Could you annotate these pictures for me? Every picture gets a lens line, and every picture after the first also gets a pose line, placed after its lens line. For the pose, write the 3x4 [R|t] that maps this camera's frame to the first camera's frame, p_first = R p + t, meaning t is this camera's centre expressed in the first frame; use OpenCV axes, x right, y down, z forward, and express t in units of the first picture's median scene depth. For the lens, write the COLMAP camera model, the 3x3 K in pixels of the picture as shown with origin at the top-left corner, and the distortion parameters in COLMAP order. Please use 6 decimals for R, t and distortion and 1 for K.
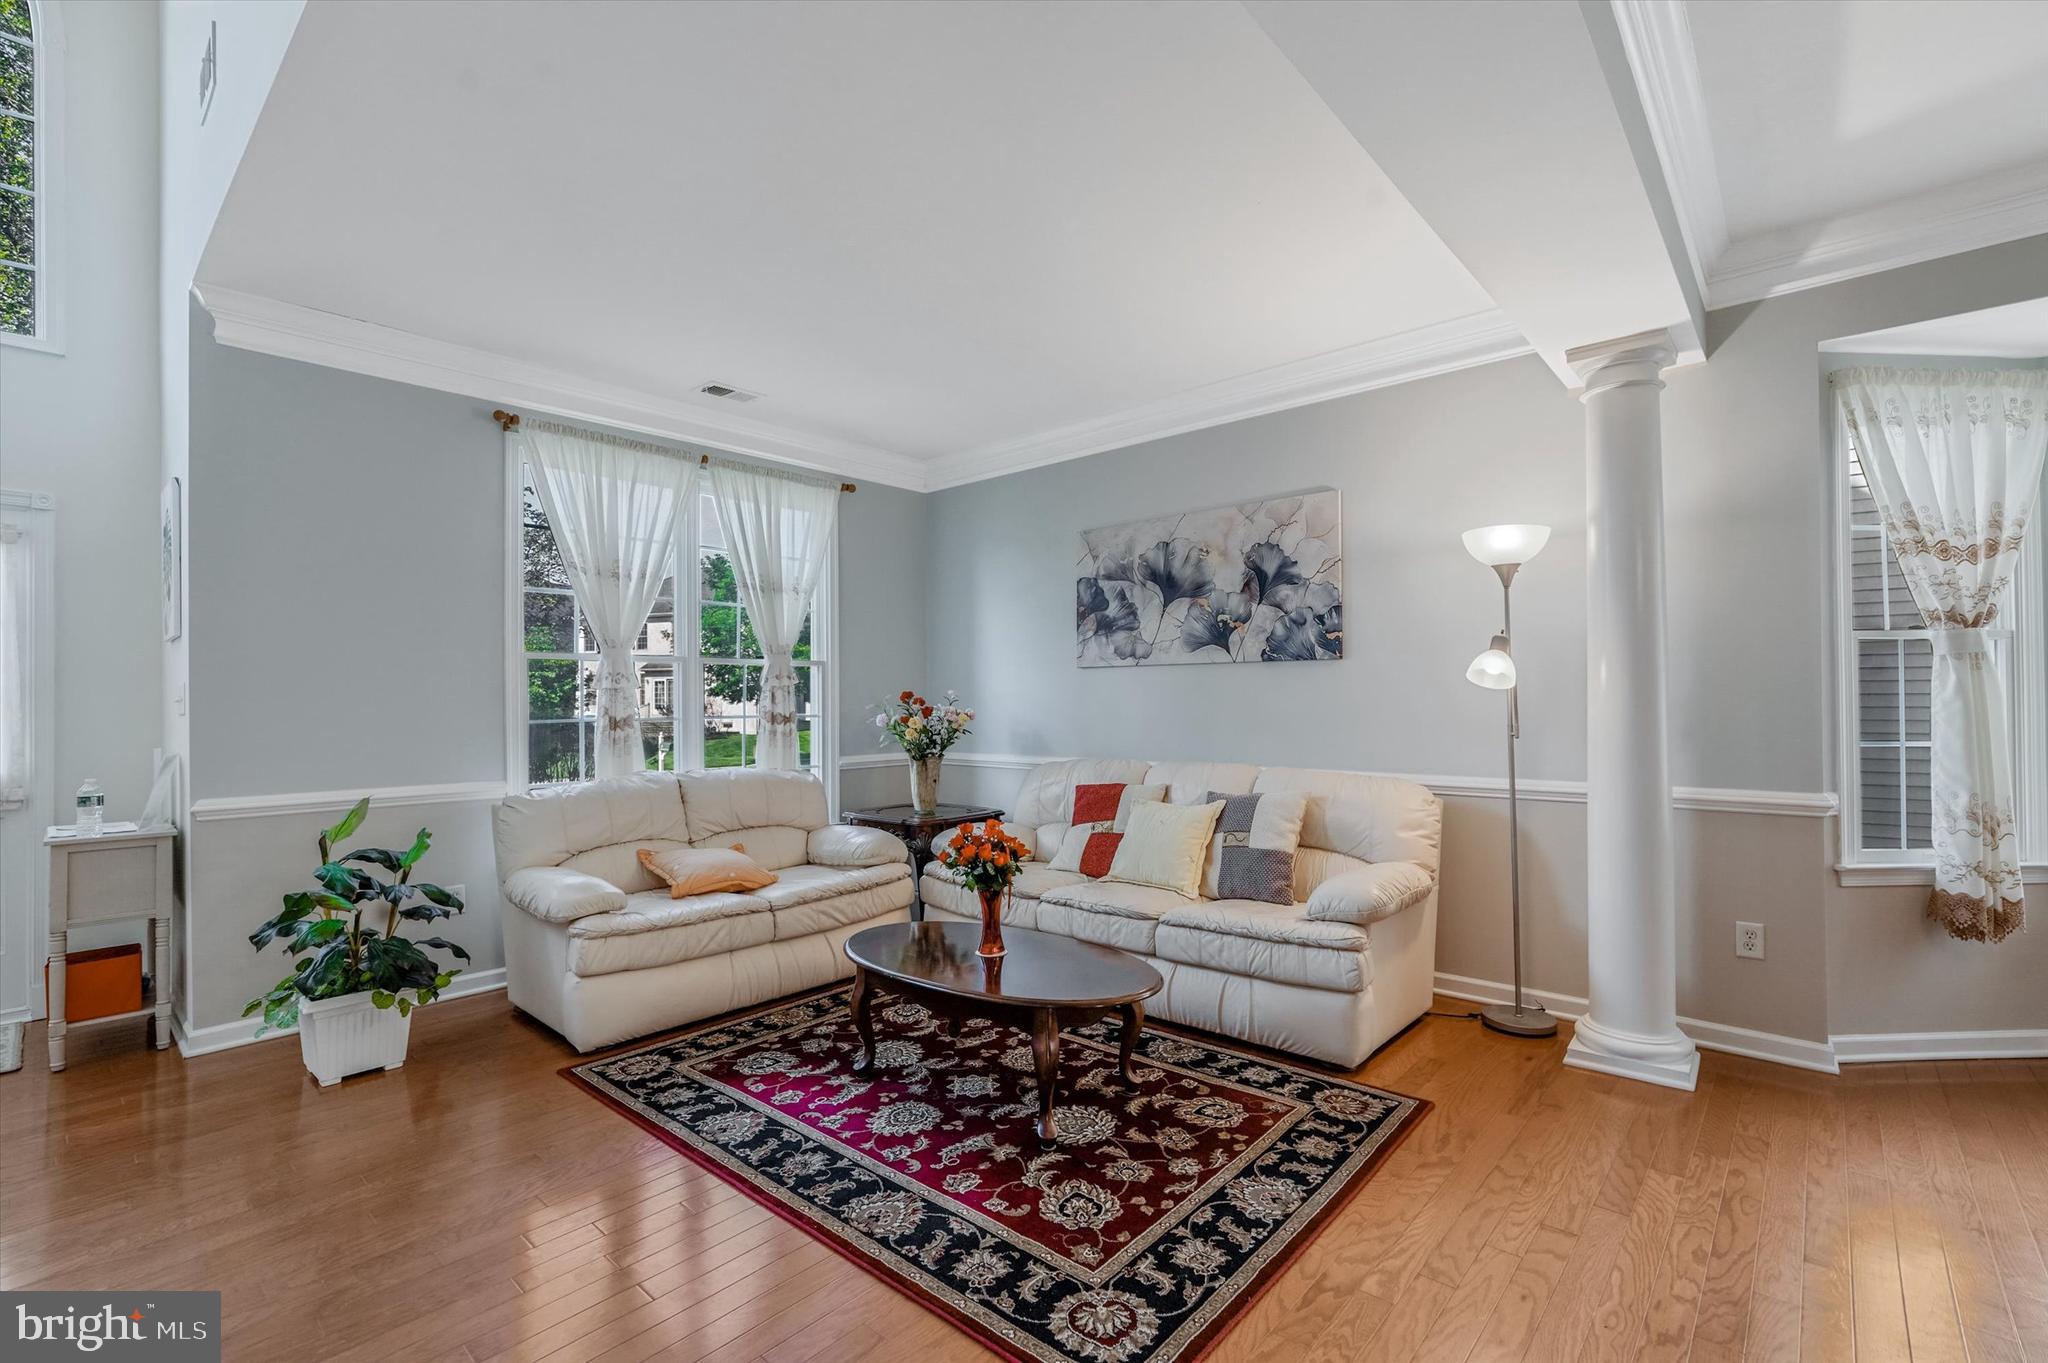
lens RADIAL K [[906.2, 0, 1015.1], [0, 906.2, 690.7], [0, 0, 1]] dist [-0.011539, 0.004808]
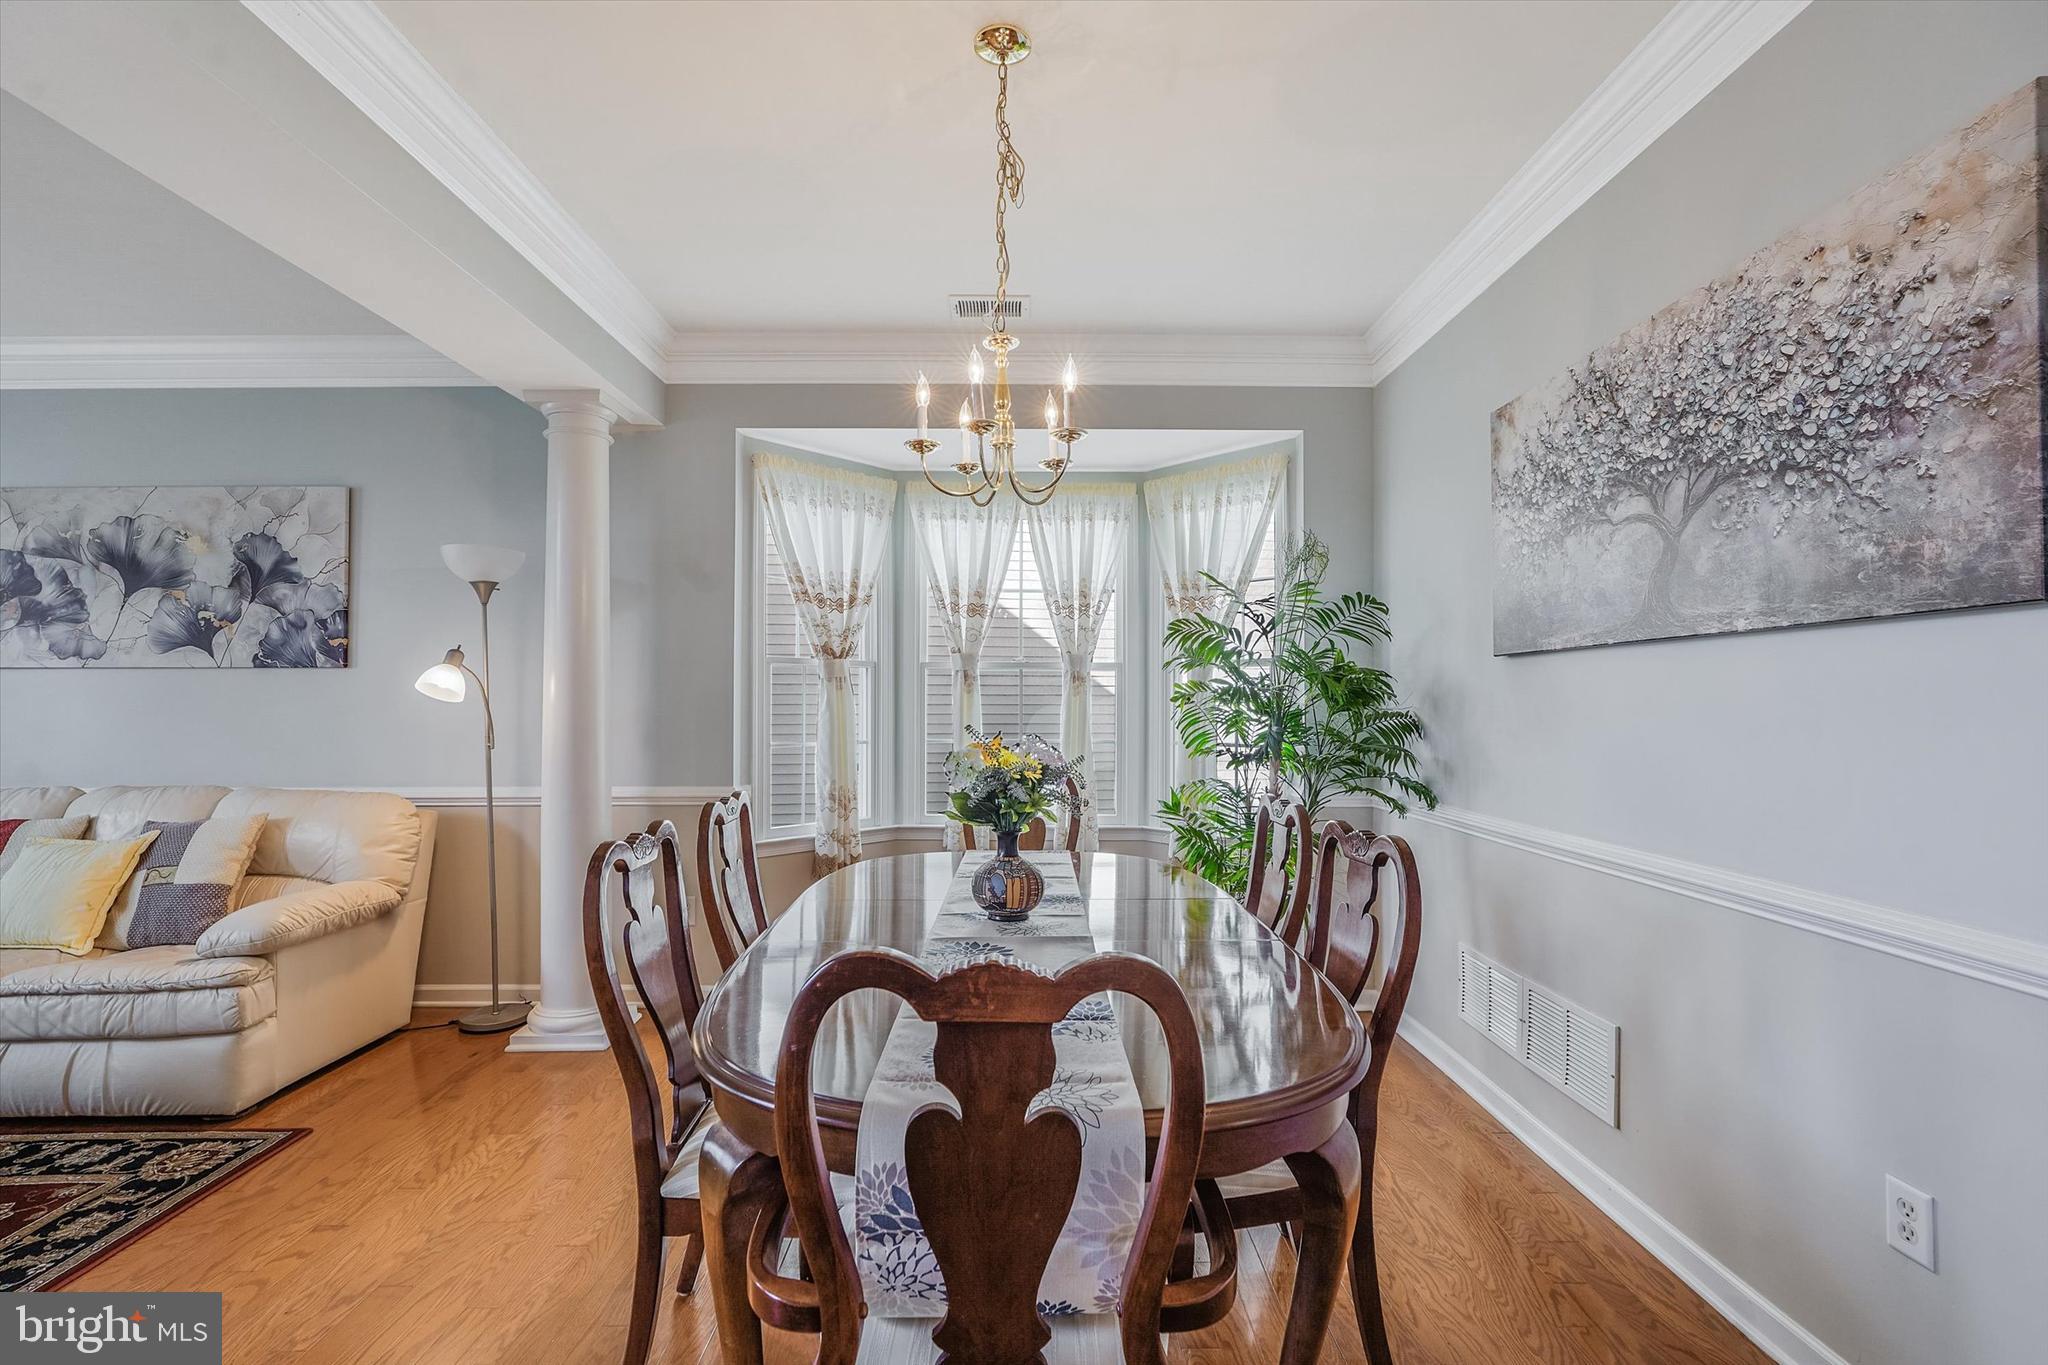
lens RADIAL K [[906.2, 0, 1015.1], [0, 906.2, 691.7], [0, 0, 1]] dist [-0.011539, 0.004808]
pose [[0.746642, 0.012637, 0.665106, 0.278567], [-0.008068, 0.999918, -0.009941, -0.006962], [-0.665177, 0.002056, 0.746683, -0.166416]]
